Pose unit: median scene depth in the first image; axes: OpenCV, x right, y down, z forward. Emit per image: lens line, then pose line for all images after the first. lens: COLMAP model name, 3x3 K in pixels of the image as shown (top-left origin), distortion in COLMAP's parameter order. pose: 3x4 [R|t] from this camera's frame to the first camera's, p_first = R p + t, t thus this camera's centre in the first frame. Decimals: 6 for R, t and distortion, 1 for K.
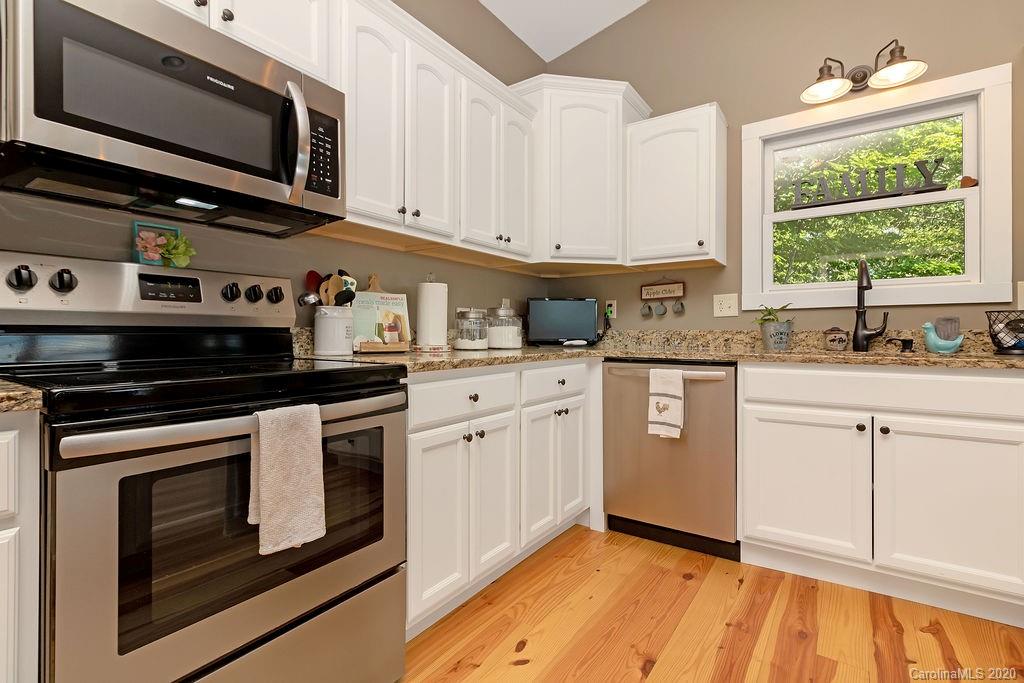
lens RADIAL K [[493.5, 0, 532.4], [0, 493.5, 321.8], [0, 0, 1]] dist [0.002654, 0.001108]
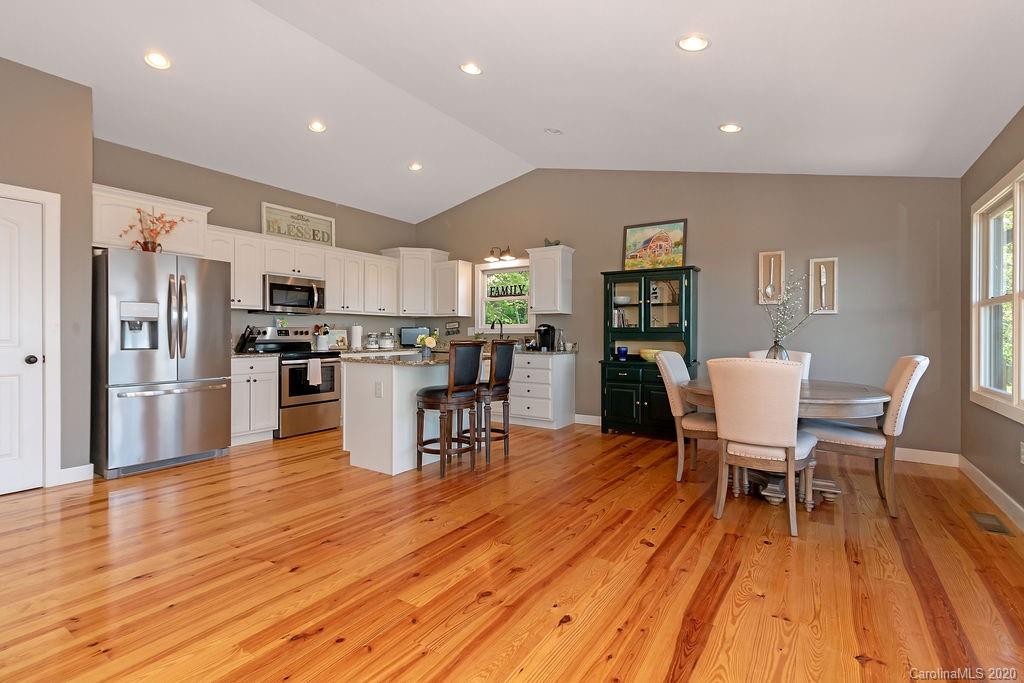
lens RADIAL K [[493.5, 0, 524.8], [0, 493.5, 329.4], [0, 0, 1]] dist [0.002654, 0.001108]
pose [[0.999994, 0.000909, -0.003377, 1.003679], [-0.000863, 0.999907, 0.013612, -0.120198], [0.003389, -0.013609, 0.999902, -2.410022]]
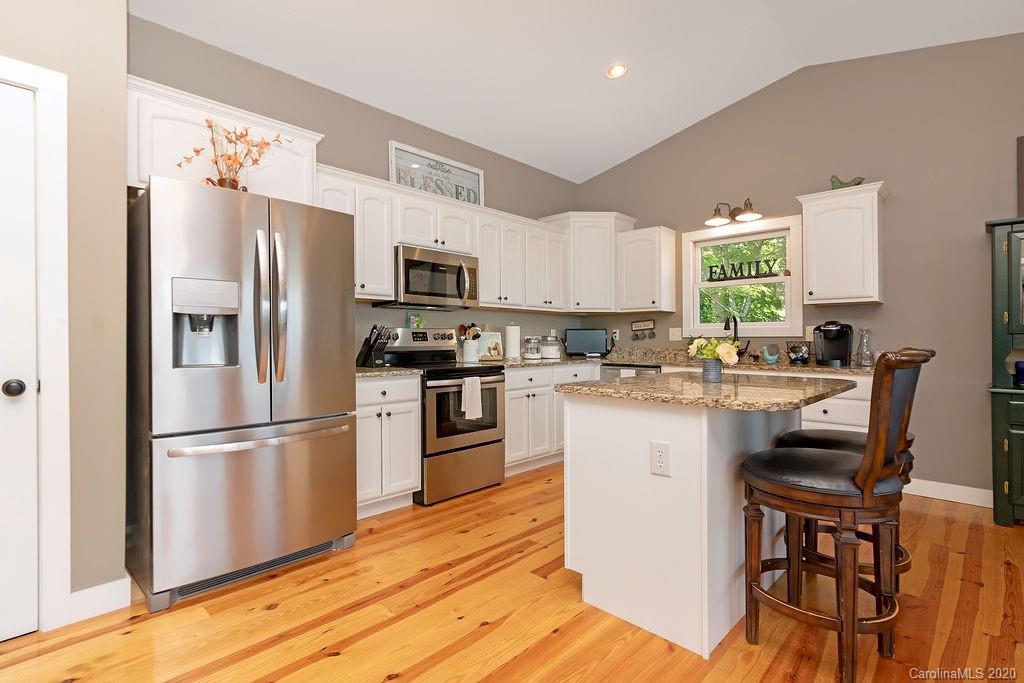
lens RADIAL K [[493.5, 0, 514.8], [0, 493.5, 336.8], [0, 0, 1]] dist [0.002654, 0.001108]
pose [[0.983011, -0.001419, -0.183541, 0.223883], [0.004965, 0.999810, 0.018864, -0.089554], [0.183480, -0.019455, 0.982831, -1.237712]]
